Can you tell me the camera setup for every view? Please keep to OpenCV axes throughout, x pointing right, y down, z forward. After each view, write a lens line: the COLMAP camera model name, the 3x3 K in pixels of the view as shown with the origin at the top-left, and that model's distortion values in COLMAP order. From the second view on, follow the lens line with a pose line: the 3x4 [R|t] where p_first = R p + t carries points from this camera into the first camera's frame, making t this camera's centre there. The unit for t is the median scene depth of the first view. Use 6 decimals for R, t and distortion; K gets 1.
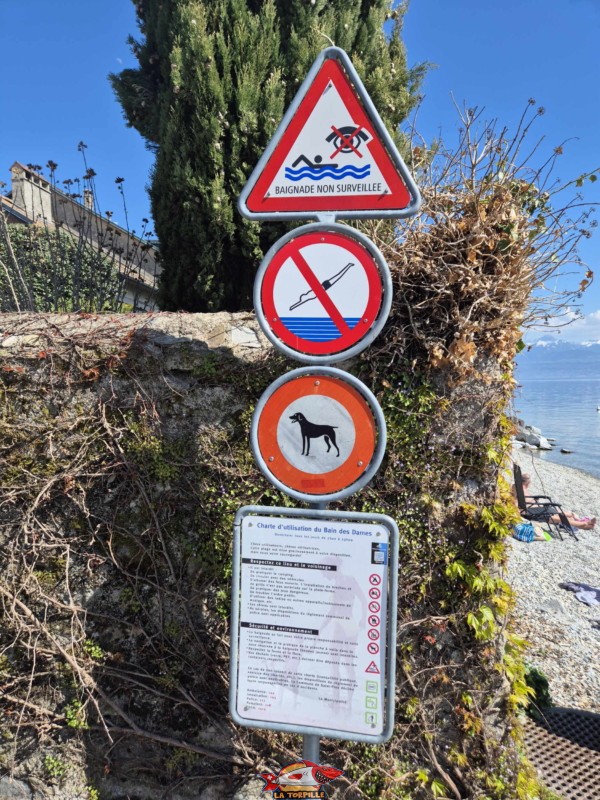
lens RADIAL K [[533.8, 0, 304.8], [0, 533.8, 393.5], [0, 0, 1]] dist [0.066774, -0.054151]
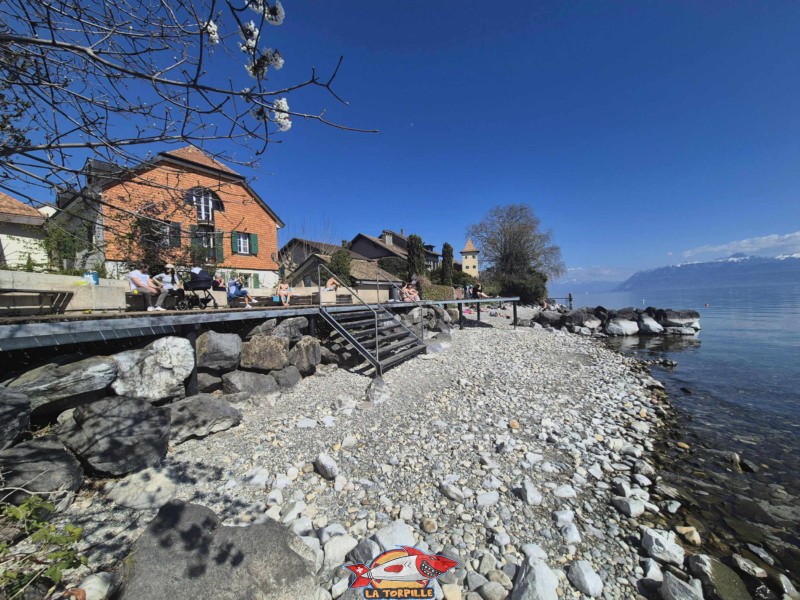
lens RADIAL K [[325.9, 0, 393.7], [0, 325.9, 303.8], [0, 0, 1]] dist [-0.002855, -0.000140]
pose [[0.920234, -0.013197, -0.391146, 0.140677], [0.014023, 0.999901, -0.000743, 0.027821], [0.391117, -0.004801, 0.920329, -0.536045]]
